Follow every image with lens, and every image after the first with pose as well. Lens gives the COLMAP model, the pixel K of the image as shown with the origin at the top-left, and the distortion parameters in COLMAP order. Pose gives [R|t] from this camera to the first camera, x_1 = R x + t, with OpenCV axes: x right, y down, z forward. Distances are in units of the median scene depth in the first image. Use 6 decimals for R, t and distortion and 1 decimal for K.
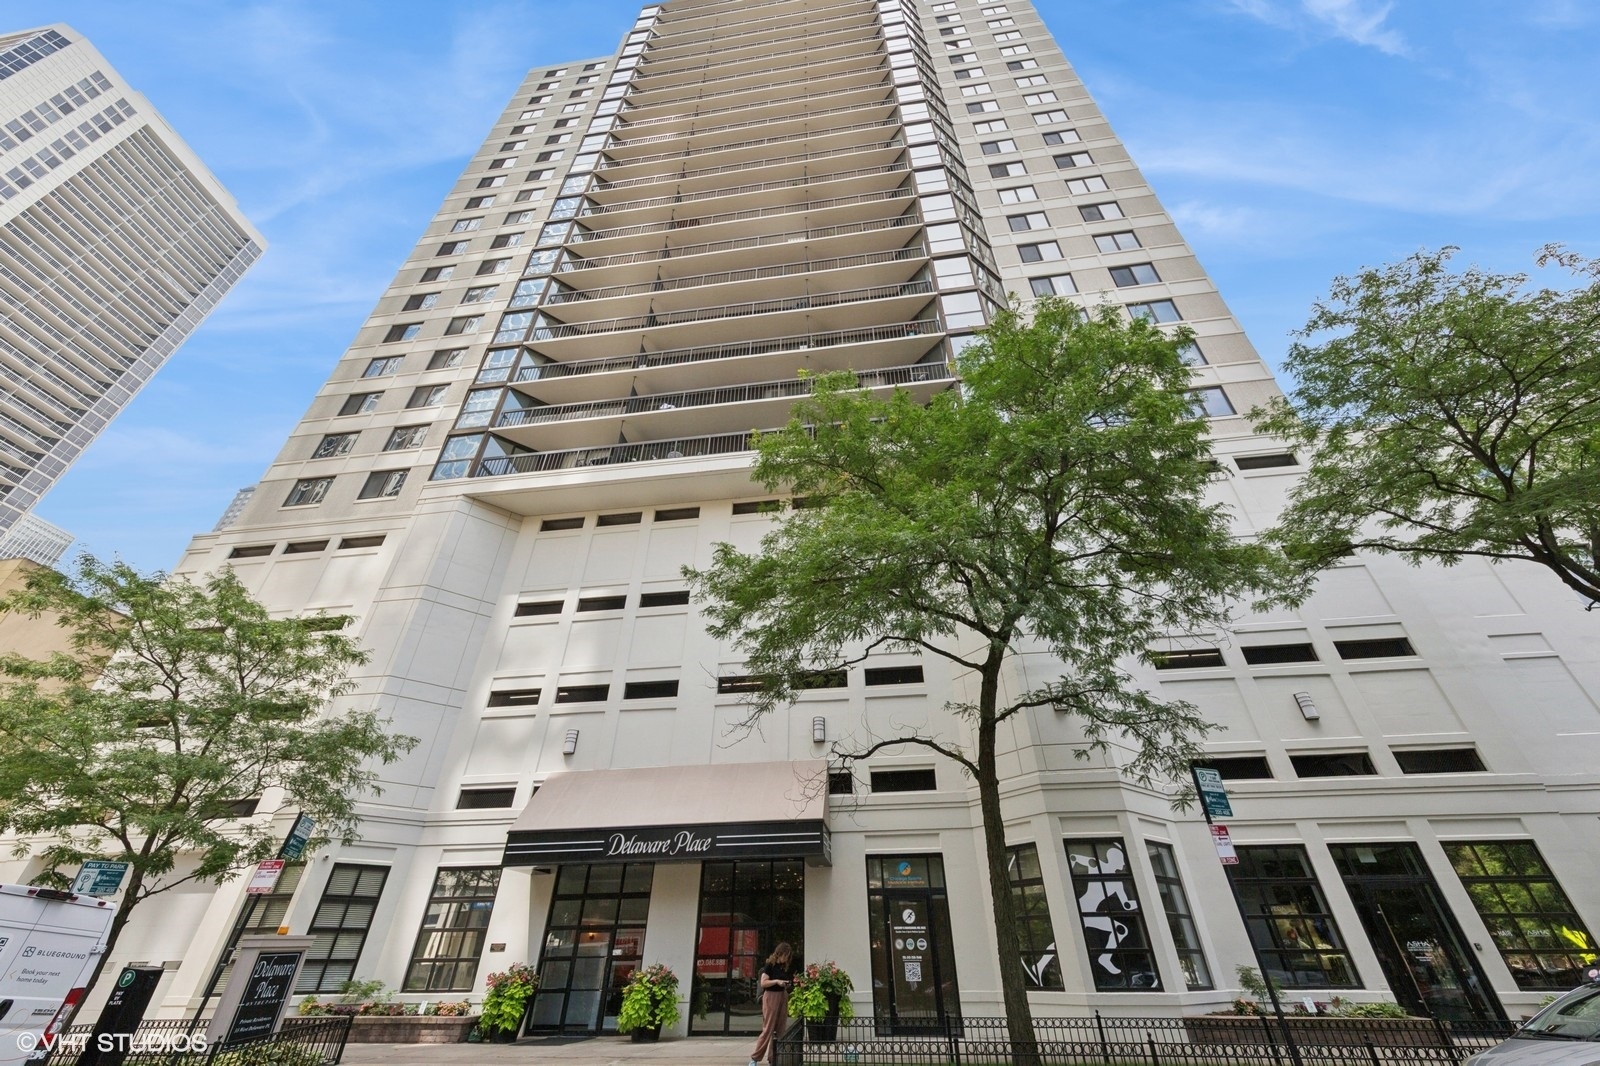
lens RADIAL K [[616.1, 0, 809.1], [0, 616.1, 533.2], [0, 0, 1]] dist [0.010304, -0.000203]
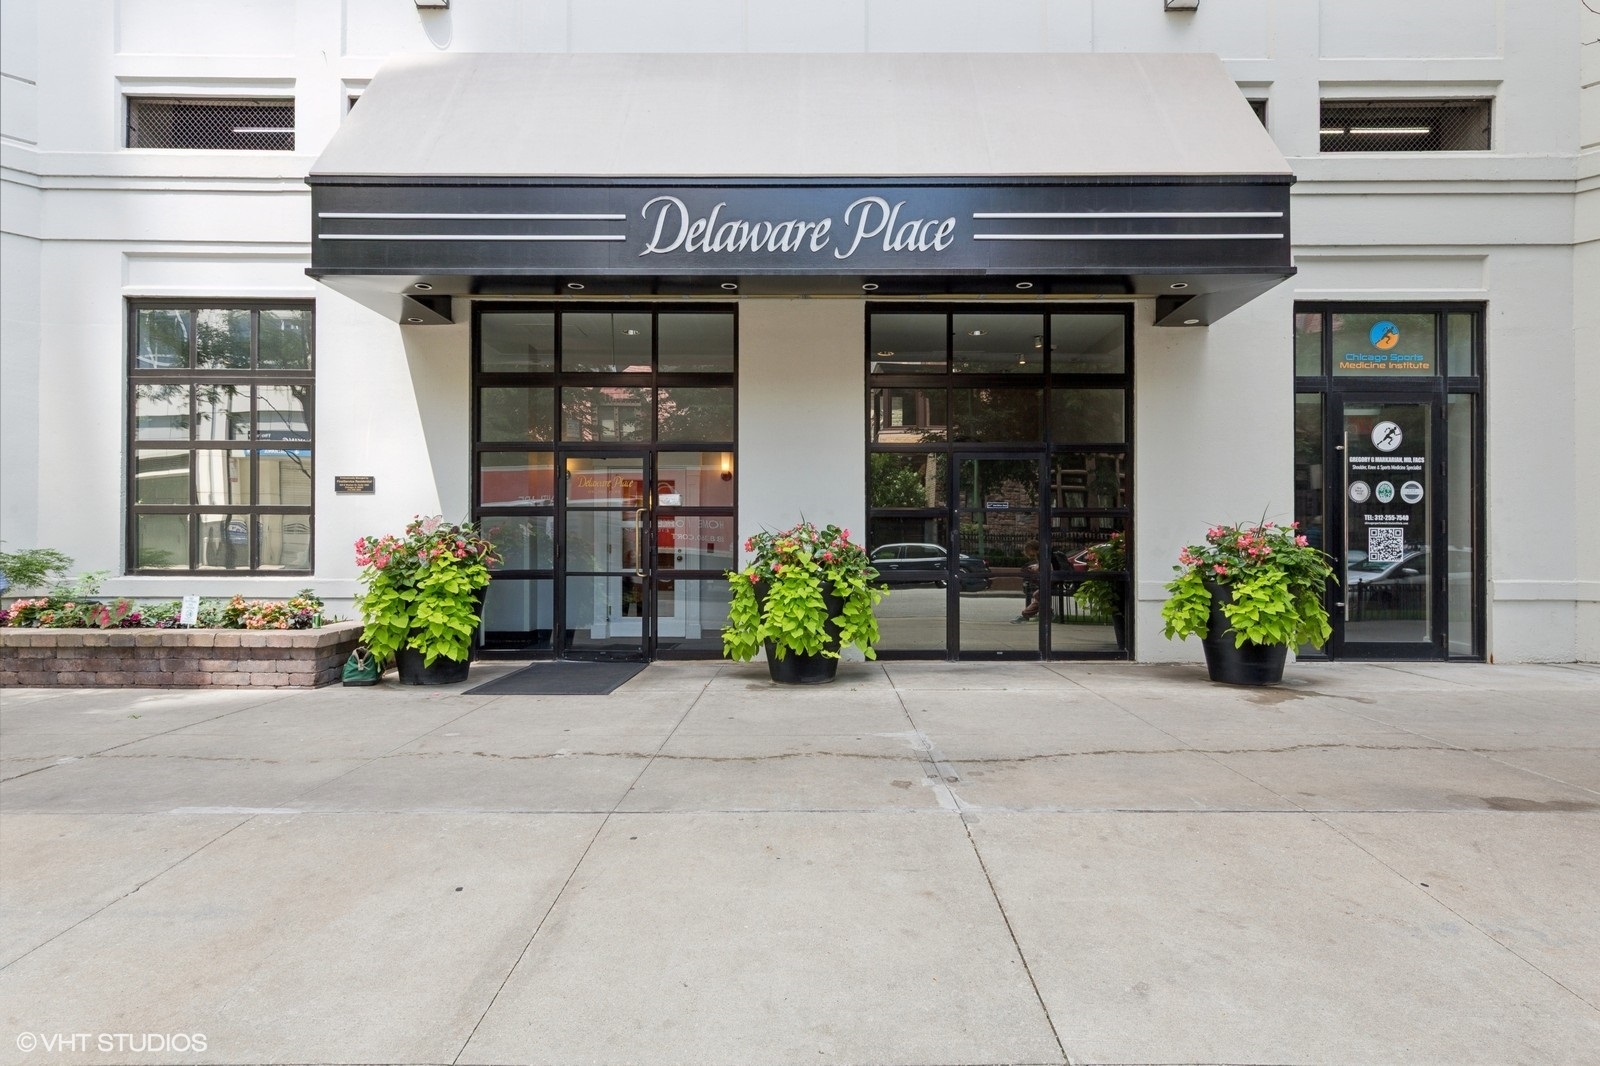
lens RADIAL K [[874.3, 0, 801.5], [0, 874.3, 540.7], [0, 0, 1]] dist [-0.004178, -0.002171]
pose [[0.992491, 0.007480, 0.122088, -0.305113], [-0.076244, 0.818329, 0.569671, 0.382184], [-0.095647, -0.574702, 0.812754, 0.534676]]
